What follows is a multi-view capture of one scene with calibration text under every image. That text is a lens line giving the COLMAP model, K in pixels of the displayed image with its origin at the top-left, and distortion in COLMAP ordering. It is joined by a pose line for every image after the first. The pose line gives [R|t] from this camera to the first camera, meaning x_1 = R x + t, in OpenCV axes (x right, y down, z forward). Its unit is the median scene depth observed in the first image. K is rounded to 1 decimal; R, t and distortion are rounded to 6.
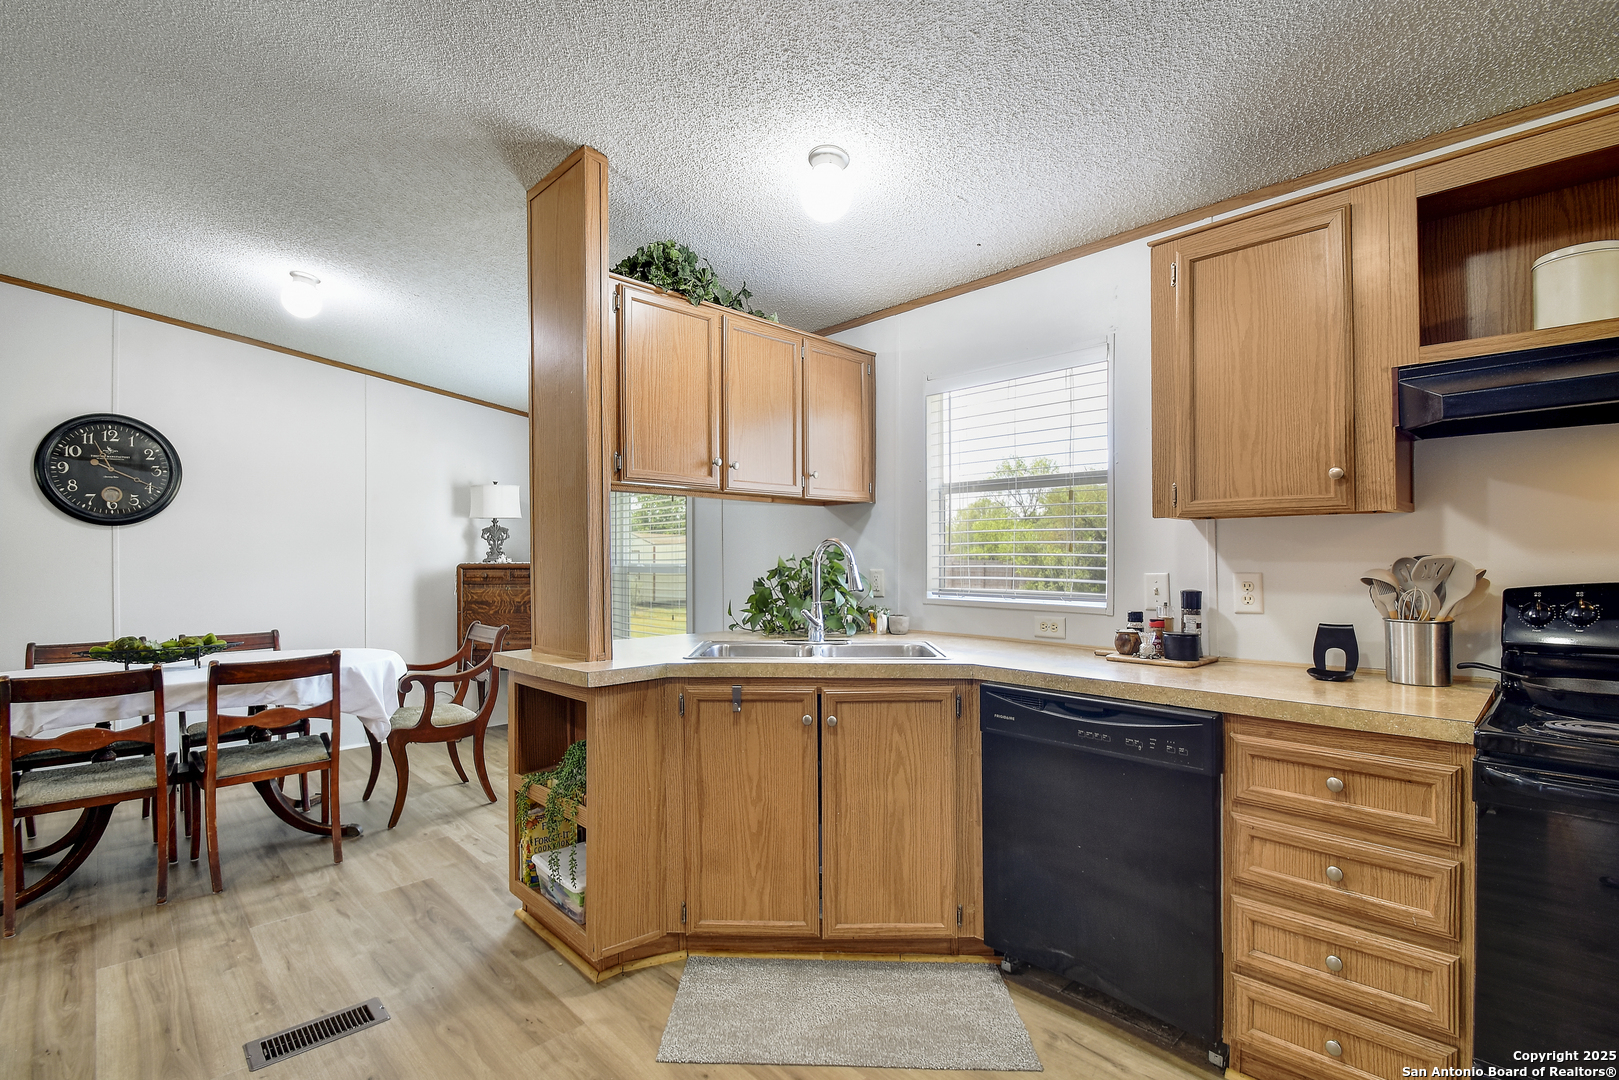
lens RADIAL K [[738.5, 0, 805.9], [0, 738.5, 558.4], [0, 0, 1]] dist [0.000404, -0.007118]
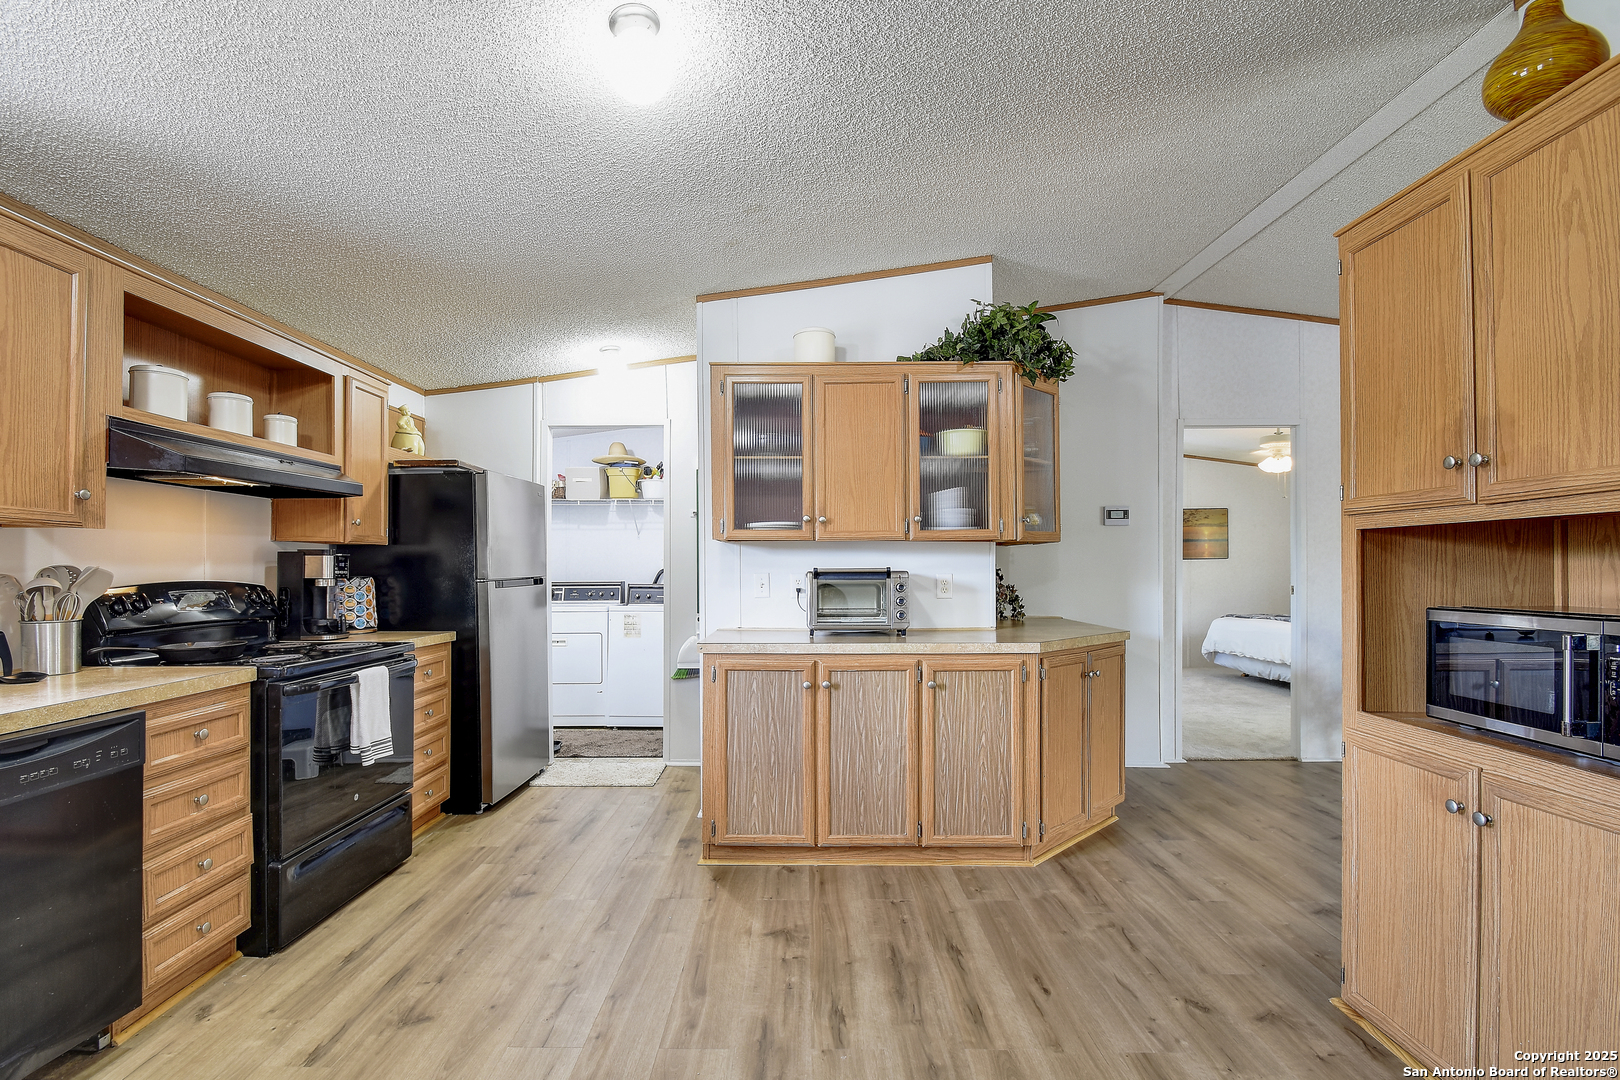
lens RADIAL K [[738.9, 0, 806.4], [0, 738.9, 558.4], [0, 0, 1]] dist [0.000404, -0.007118]
pose [[-0.720965, 0.010895, 0.692885, -0.728390], [-0.000023, 0.999876, -0.015746, 0.001911], [-0.692971, -0.011368, -0.720876, 0.854849]]
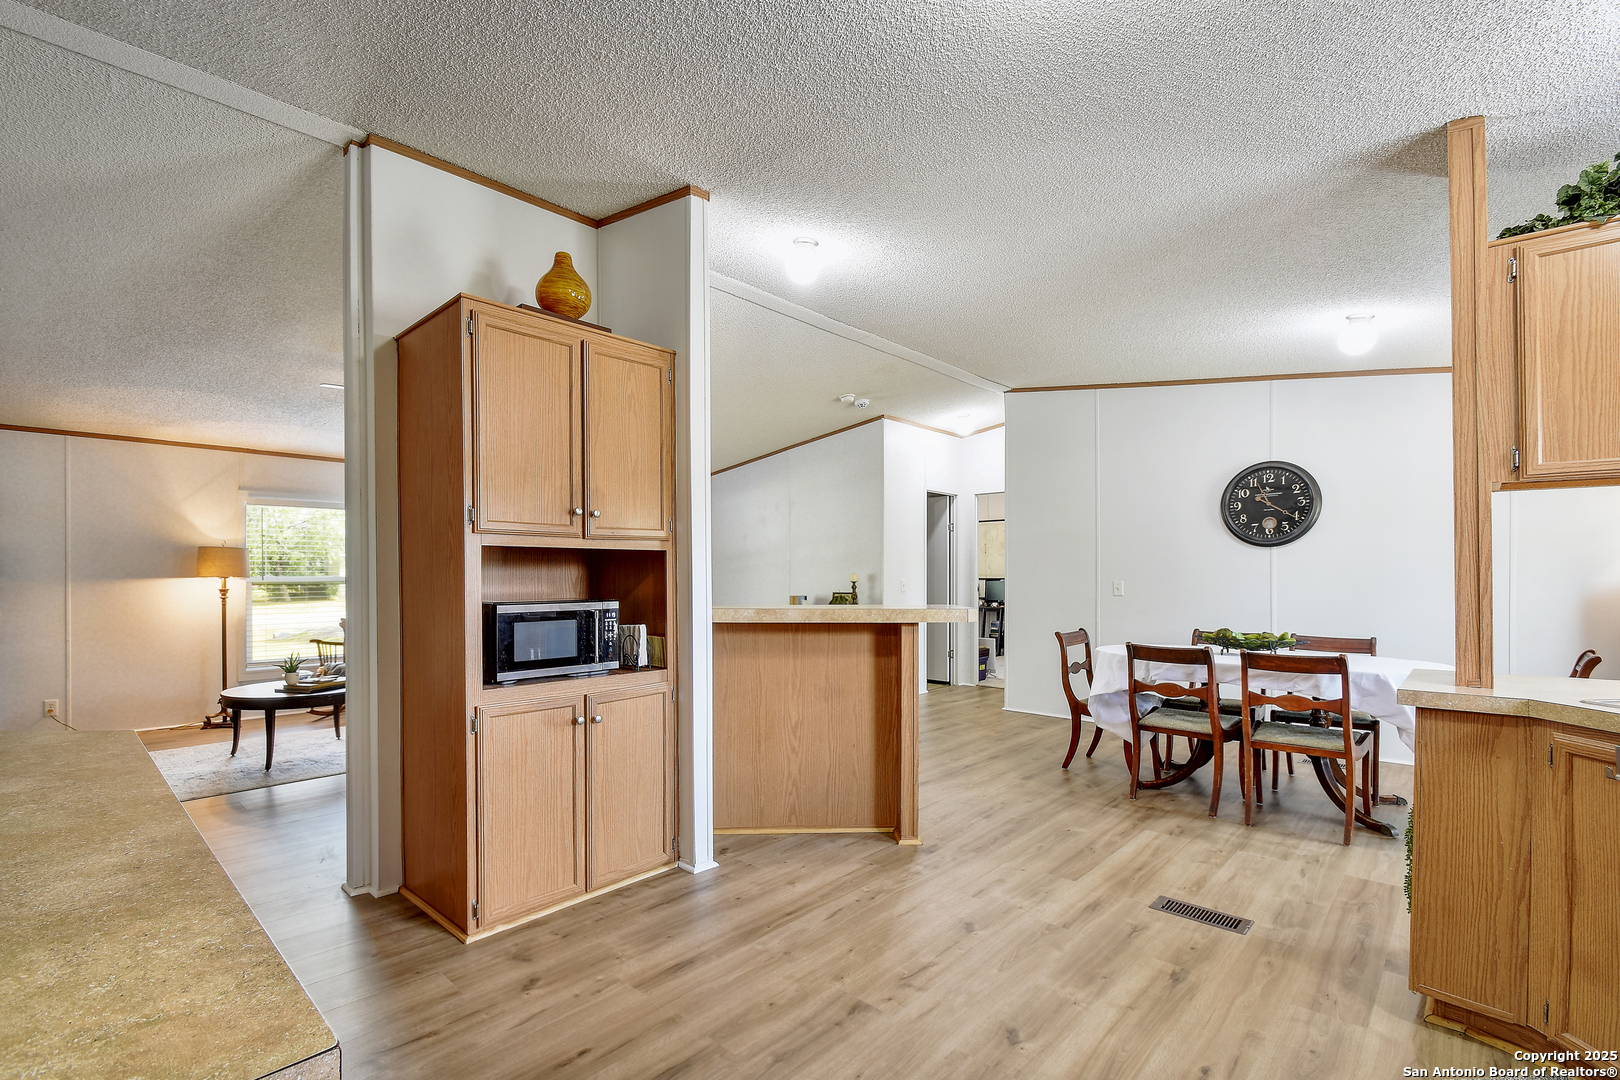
lens RADIAL K [[733.6, 0, 767.6], [0, 733.6, 583.0], [0, 0, 1]] dist [-0.000117, -0.000041]
pose [[0.029579, 0.013063, -0.999477, 0.579404], [0.004907, 0.999901, 0.013214, -0.003262], [0.999550, -0.005296, 0.029512, 0.121438]]
